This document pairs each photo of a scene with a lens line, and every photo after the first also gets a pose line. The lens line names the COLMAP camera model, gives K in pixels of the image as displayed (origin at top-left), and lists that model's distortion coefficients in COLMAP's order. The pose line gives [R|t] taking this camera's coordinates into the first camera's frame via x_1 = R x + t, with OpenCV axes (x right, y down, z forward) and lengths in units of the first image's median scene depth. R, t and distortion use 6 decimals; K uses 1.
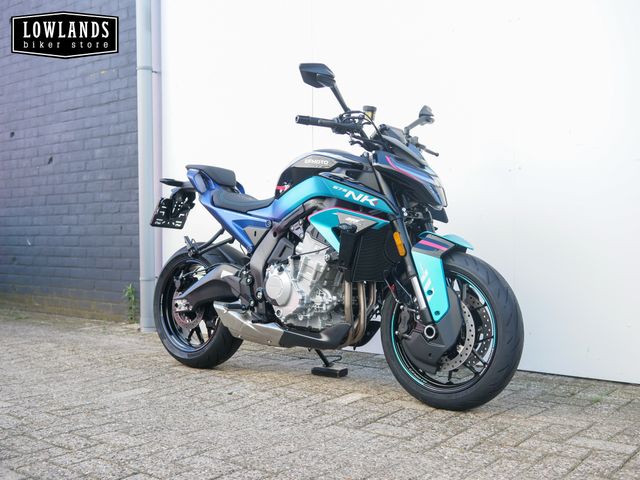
lens RADIAL K [[746.7, 0, 320.0], [0, 746.7, 240.0], [0, 0, 1]] dist [0.004490, -0.001690]
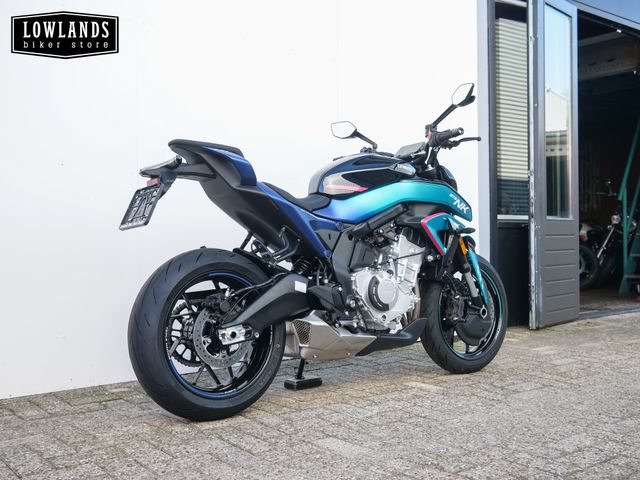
lens RADIAL K [[746.7, 0, 320.0], [0, 746.7, 240.0], [0, 0, 1]] dist [0.004490, -0.001690]
pose [[0.202122, 0.001909, 0.979359, -0.586479], [0.016223, 0.999854, -0.005297, -0.000014], [-0.979226, 0.016958, 0.202061, 0.507425]]
